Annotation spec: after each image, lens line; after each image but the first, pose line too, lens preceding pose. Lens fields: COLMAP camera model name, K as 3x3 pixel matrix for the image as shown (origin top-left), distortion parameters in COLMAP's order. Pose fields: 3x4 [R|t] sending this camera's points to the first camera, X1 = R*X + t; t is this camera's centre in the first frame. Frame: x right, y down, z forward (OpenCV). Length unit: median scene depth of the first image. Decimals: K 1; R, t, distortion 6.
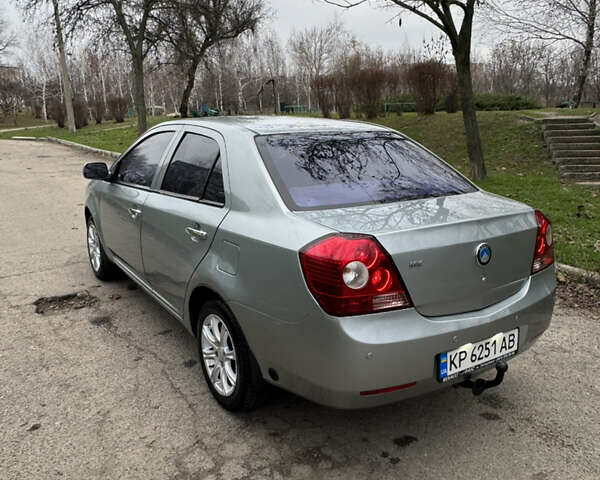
lens RADIAL K [[558.6, 0, 300.0], [0, 558.6, 240.0], [0, 0, 1]] dist [-0.009953, -0.001015]
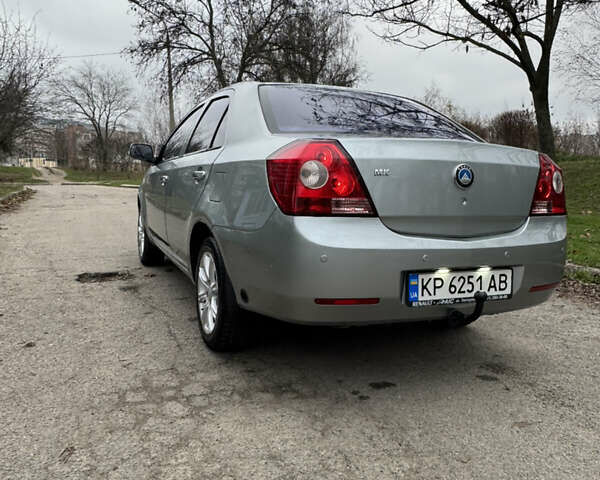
lens RADIAL K [[558.6, 0, 300.0], [0, 558.6, 240.0], [0, 0, 1]] dist [-0.009953, -0.001015]
pose [[0.983284, 0.044751, -0.176493, 0.209564], [-0.066678, 0.990492, -0.120330, 0.244546], [0.169430, 0.130087, 0.976919, 0.038754]]
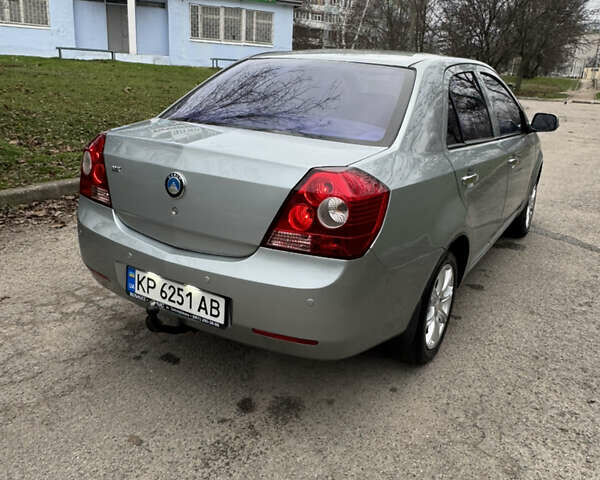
lens RADIAL K [[558.6, 0, 300.0], [0, 558.6, 240.0], [0, 0, 1]] dist [-0.009953, -0.001015]
pose [[0.418119, 0.314235, -0.852311, 1.097730], [-0.252188, 0.941534, 0.223414, -0.128434], [0.872684, 0.121529, 0.472920, 0.707287]]
